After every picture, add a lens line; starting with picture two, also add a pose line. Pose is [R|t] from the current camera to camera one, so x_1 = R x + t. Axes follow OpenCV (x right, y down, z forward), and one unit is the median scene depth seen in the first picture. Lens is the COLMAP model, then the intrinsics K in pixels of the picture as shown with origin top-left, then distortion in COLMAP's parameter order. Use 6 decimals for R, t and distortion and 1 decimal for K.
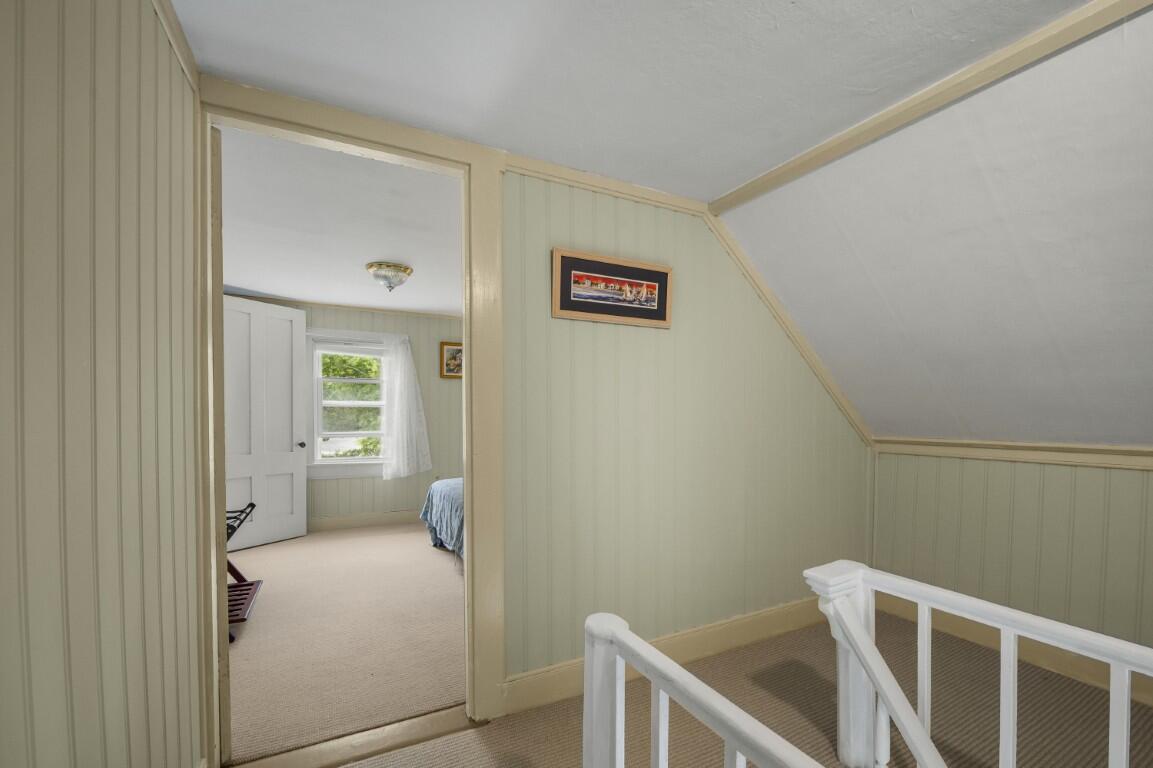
lens RADIAL K [[466.1, 0, 574.2], [0, 466.1, 407.6], [0, 0, 1]] dist [0.001006, -0.004934]
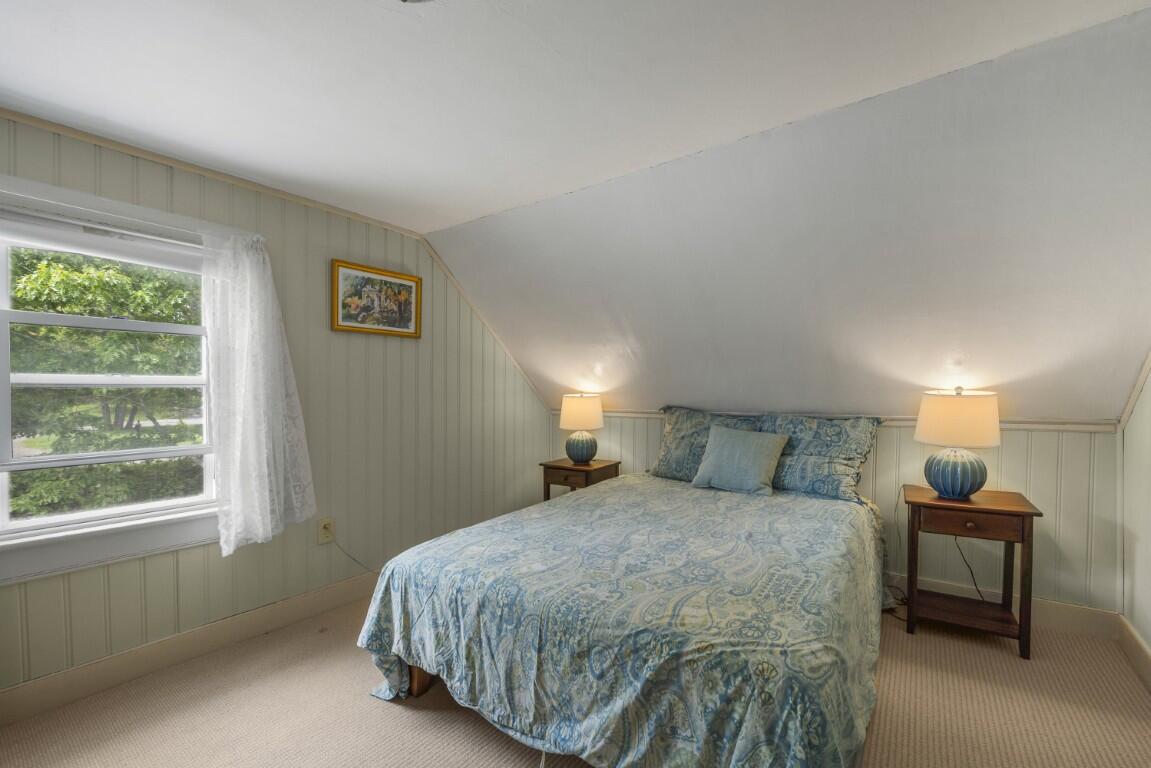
lens RADIAL K [[465.3, 0, 577.0], [0, 465.3, 395.2], [0, 0, 1]] dist [0.001006, -0.004934]
pose [[0.895427, -0.008185, 0.445133, -0.291051], [0.000310, 0.999842, 0.017763, -0.002363], [-0.445208, -0.015768, 0.895288, 0.454706]]
